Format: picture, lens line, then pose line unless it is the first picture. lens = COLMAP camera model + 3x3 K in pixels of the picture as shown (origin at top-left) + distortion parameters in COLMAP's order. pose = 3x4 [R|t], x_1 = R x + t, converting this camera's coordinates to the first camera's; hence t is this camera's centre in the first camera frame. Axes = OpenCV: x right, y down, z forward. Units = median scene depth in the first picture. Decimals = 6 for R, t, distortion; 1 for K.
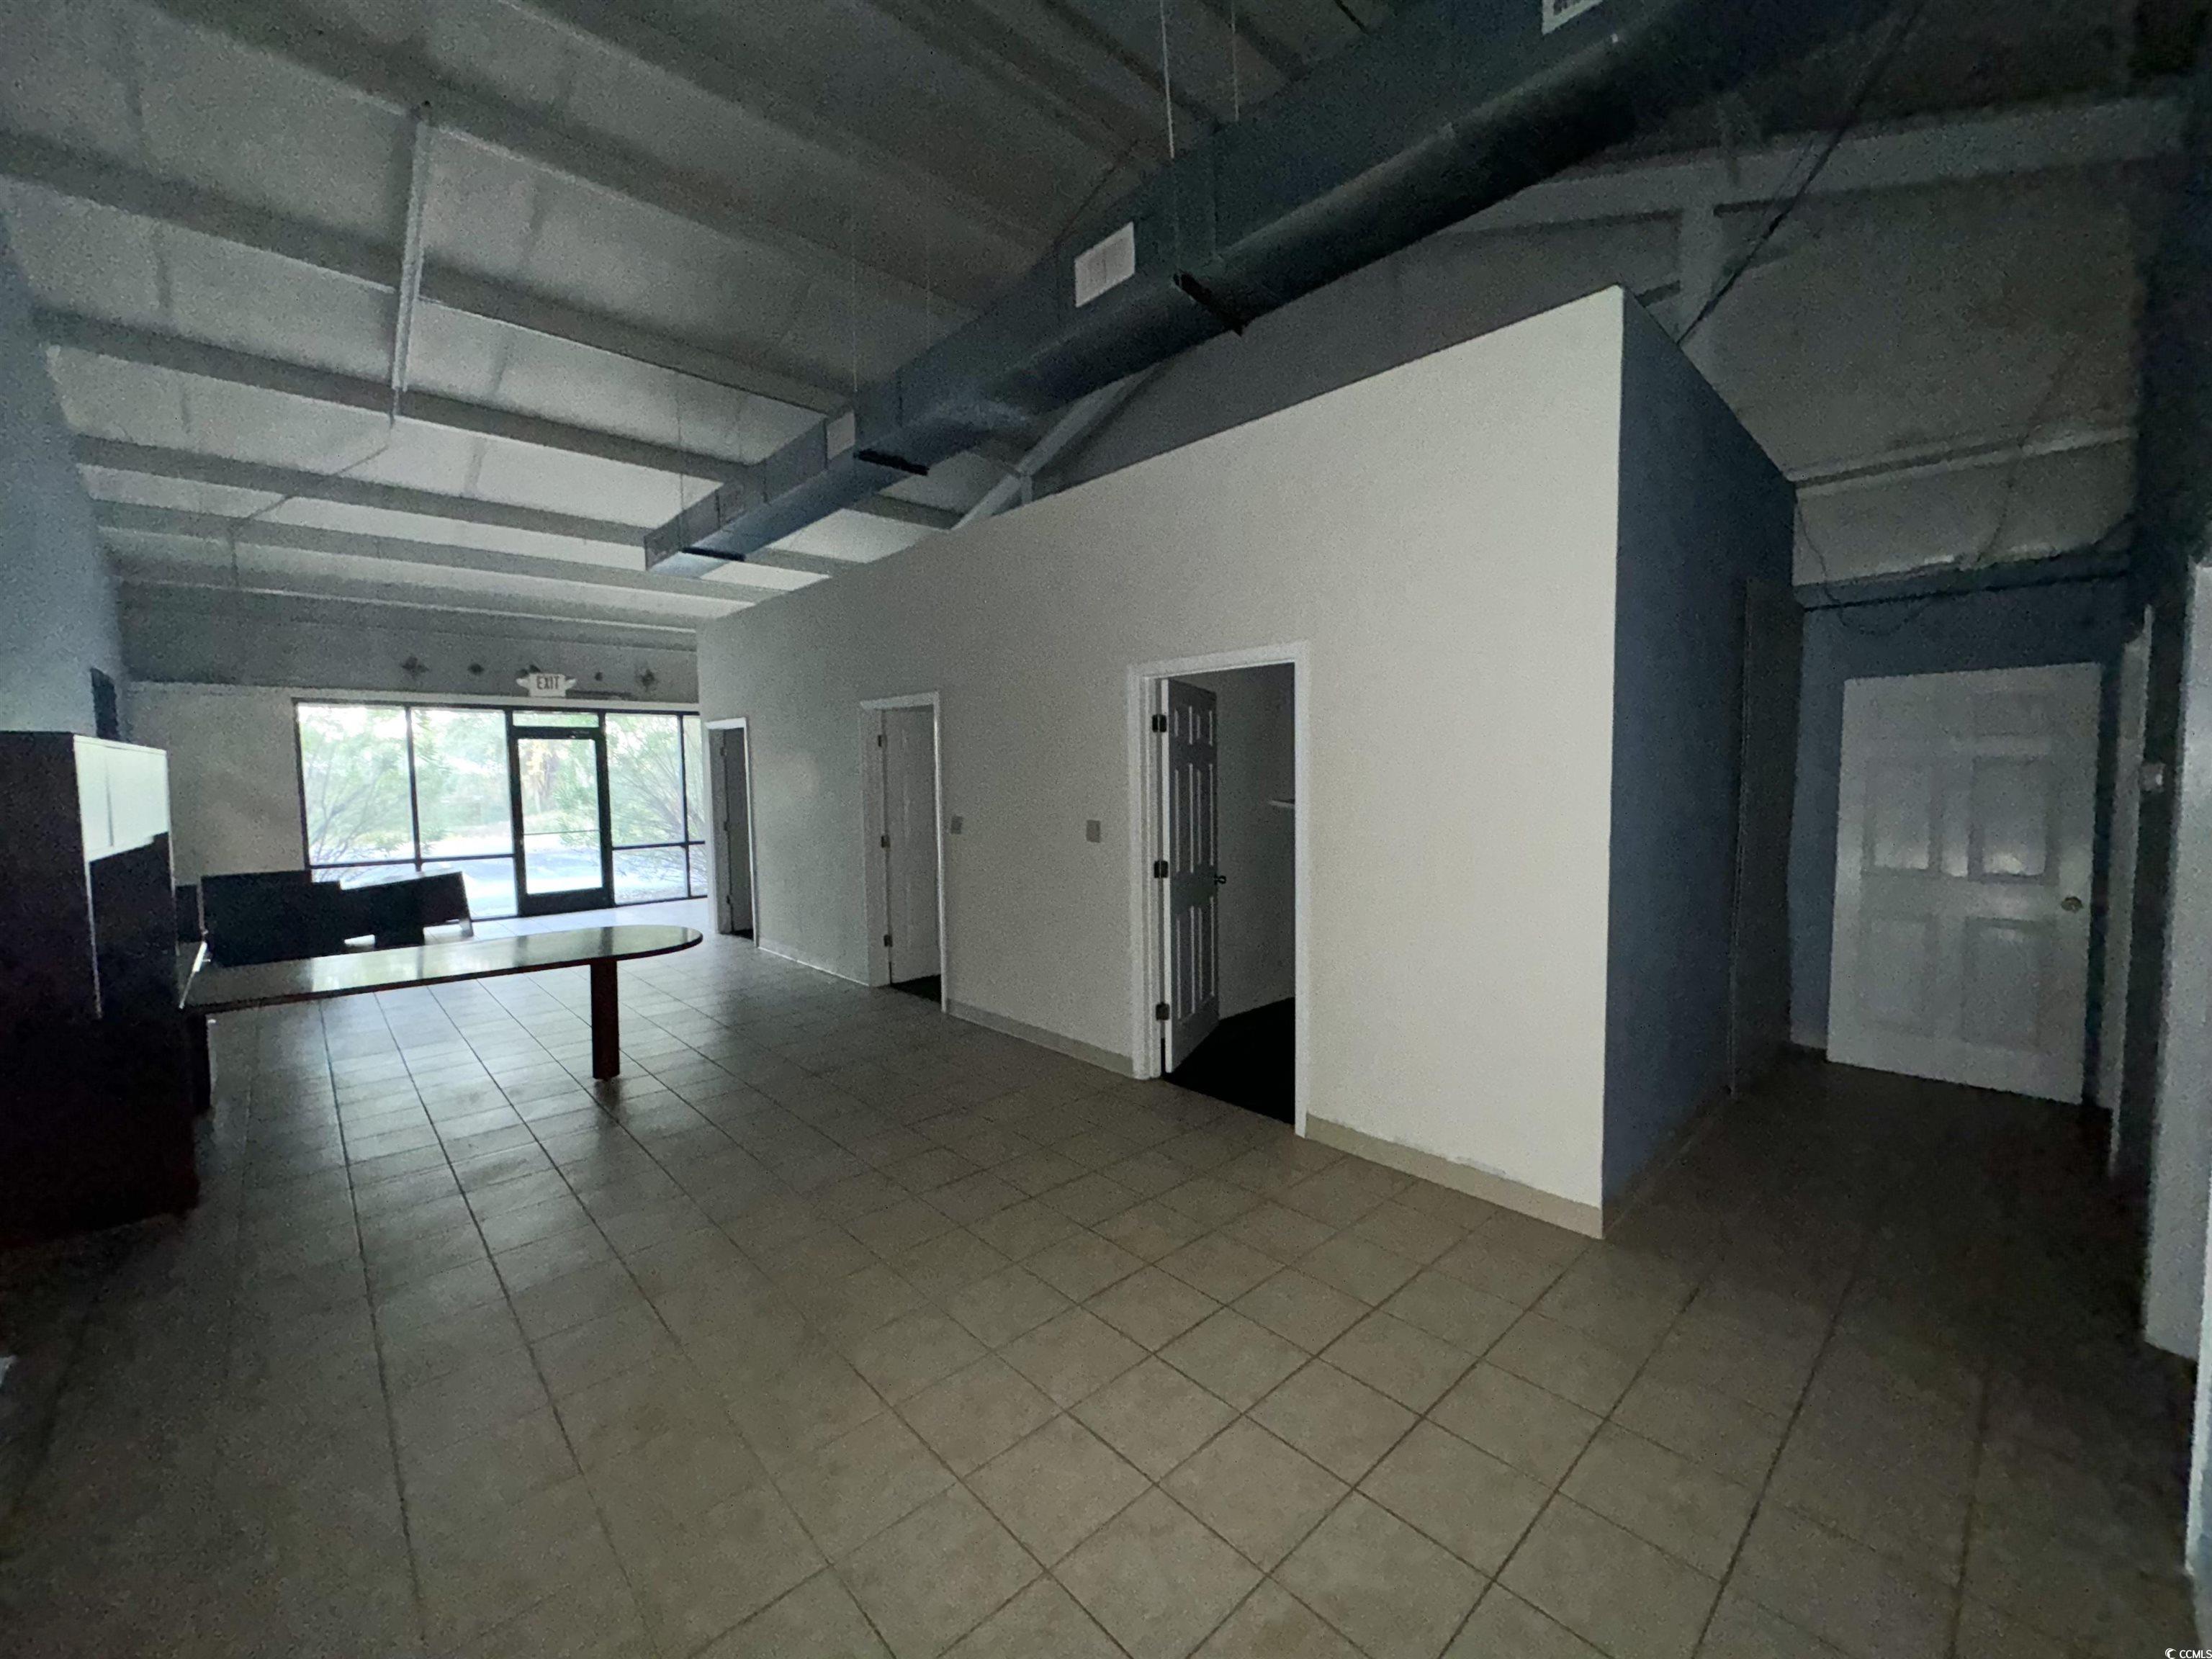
lens RADIAL K [[880.6, 0, 1106.0], [0, 880.6, 829.5], [0, 0, 1]] dist [-0.000901, -0.000738]
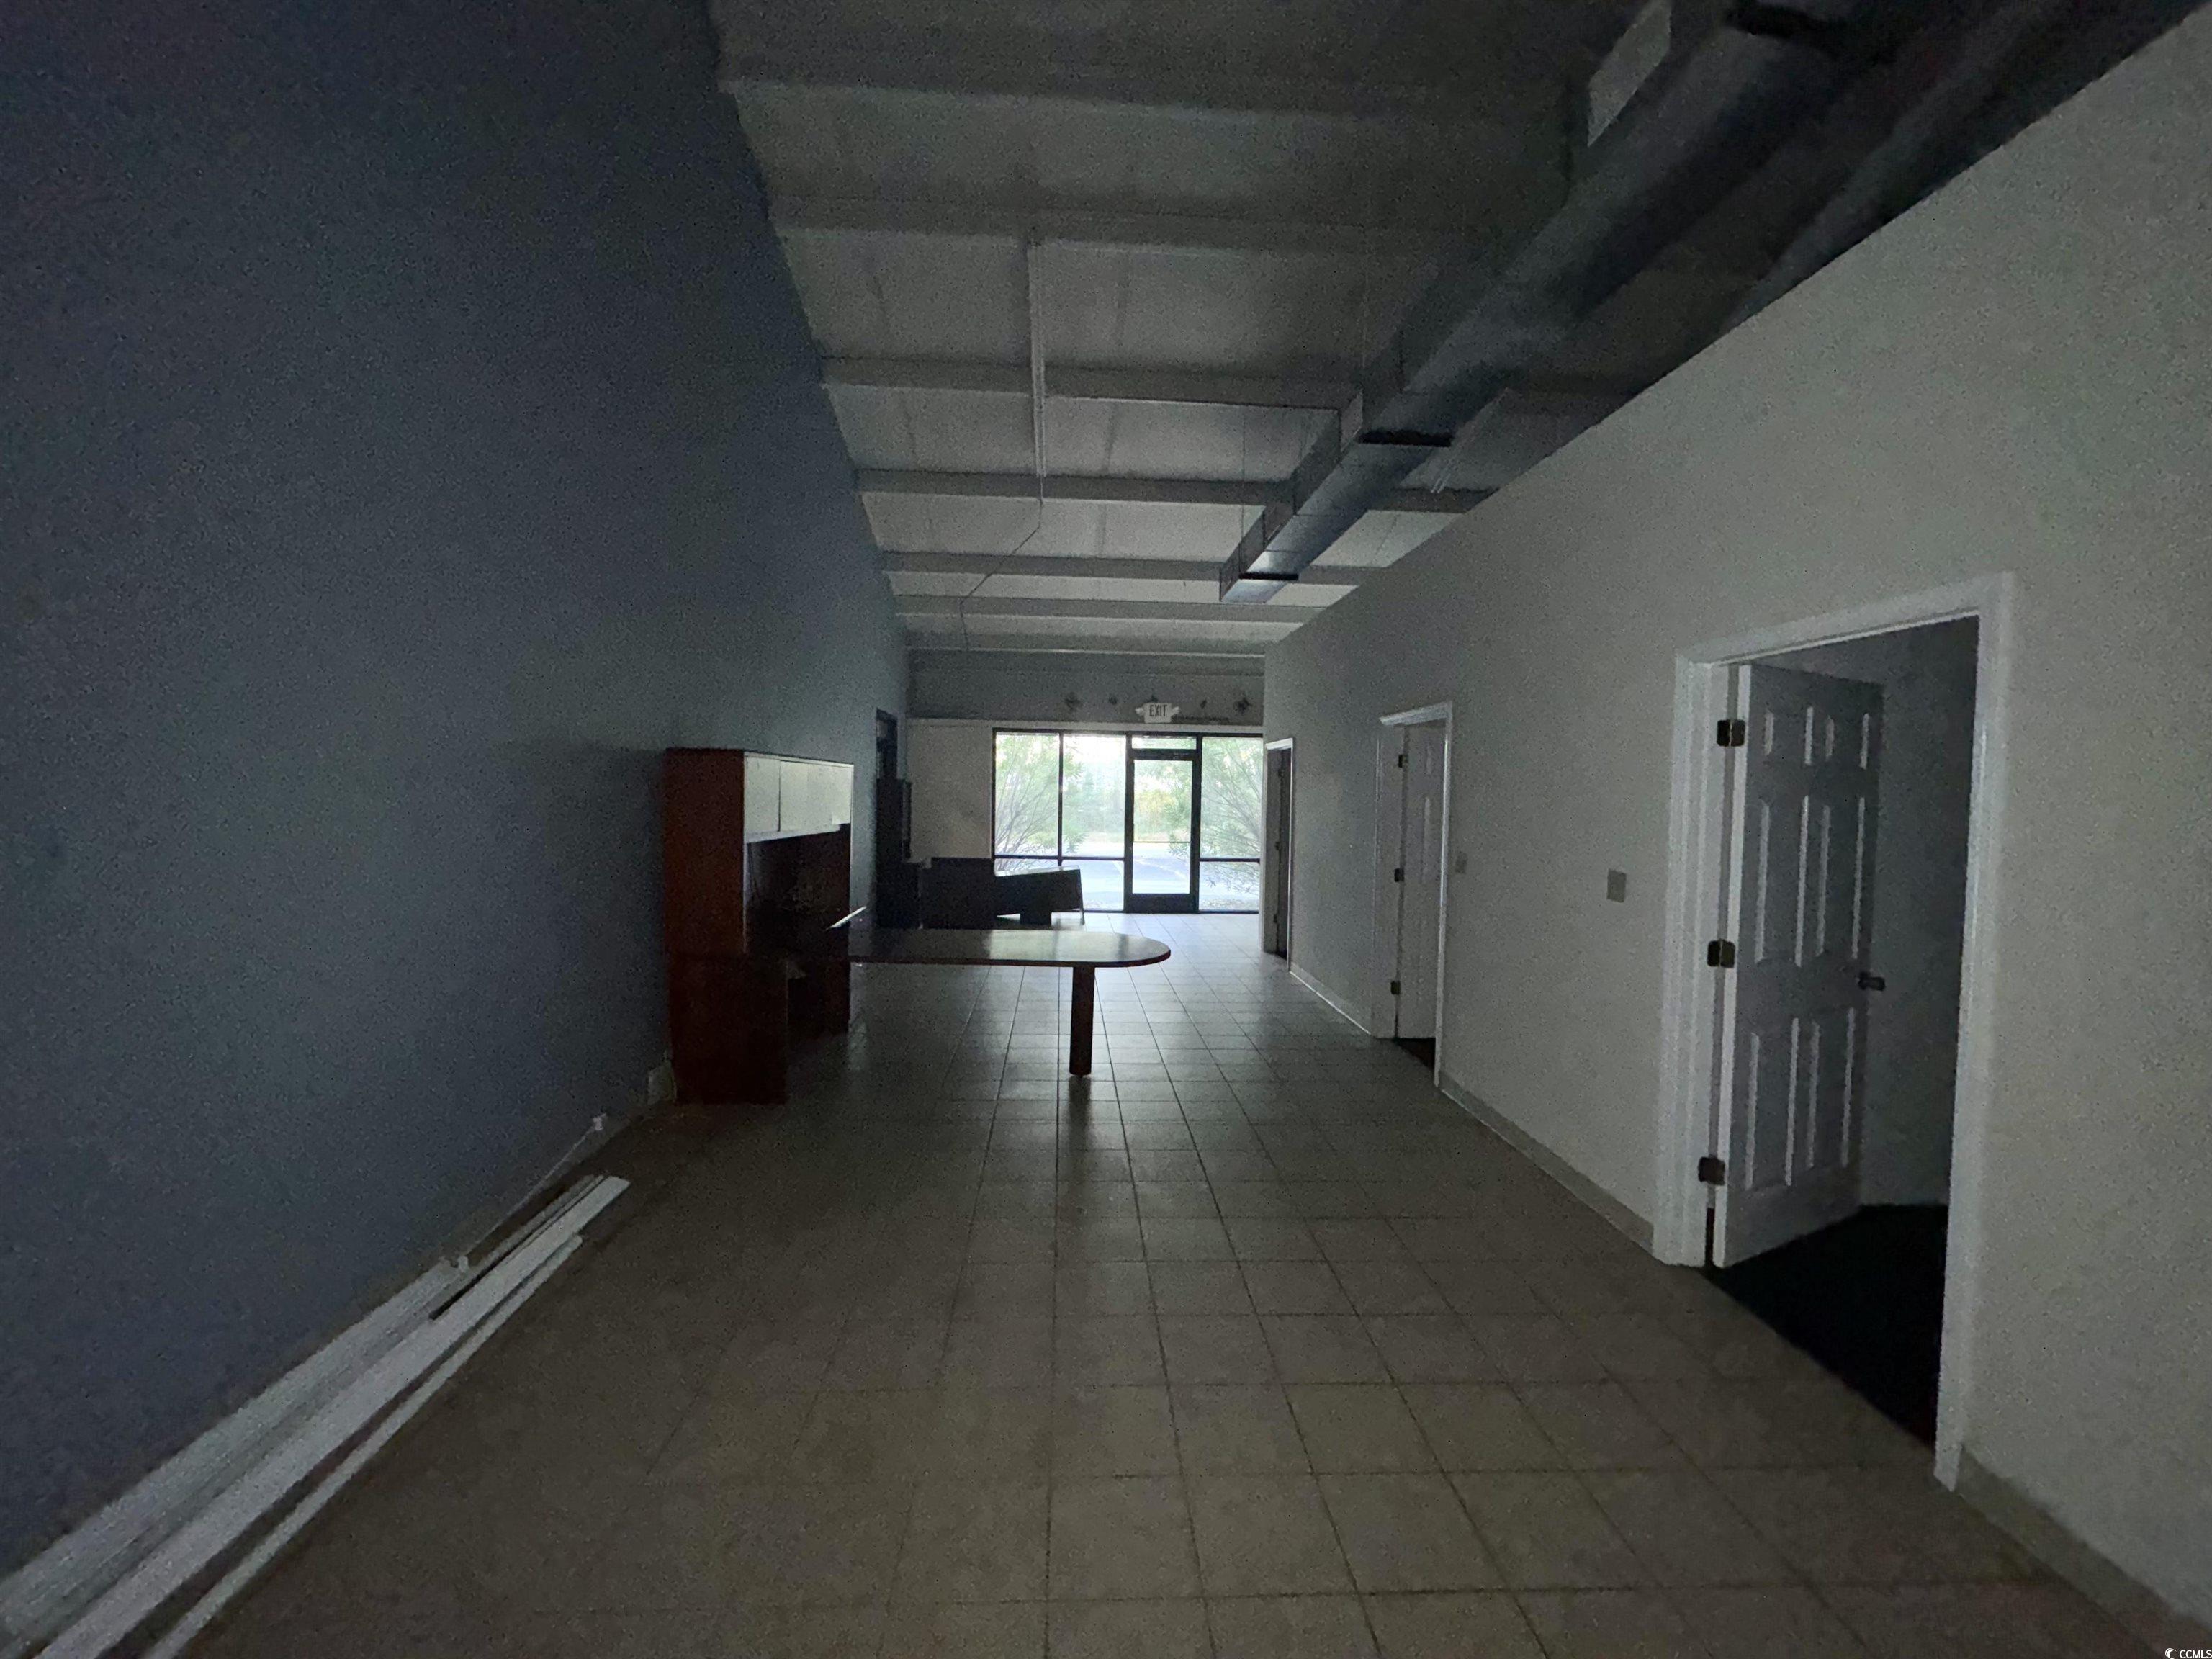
lens RADIAL K [[880.6, 0, 1106.0], [0, 880.6, 829.5], [0, 0, 1]] dist [-0.000901, -0.000738]
pose [[0.762244, 0.053375, -0.645085, 0.084148], [-0.071059, 0.997471, -0.001433, -0.009045], [0.643377, 0.046931, 0.764109, 0.127306]]
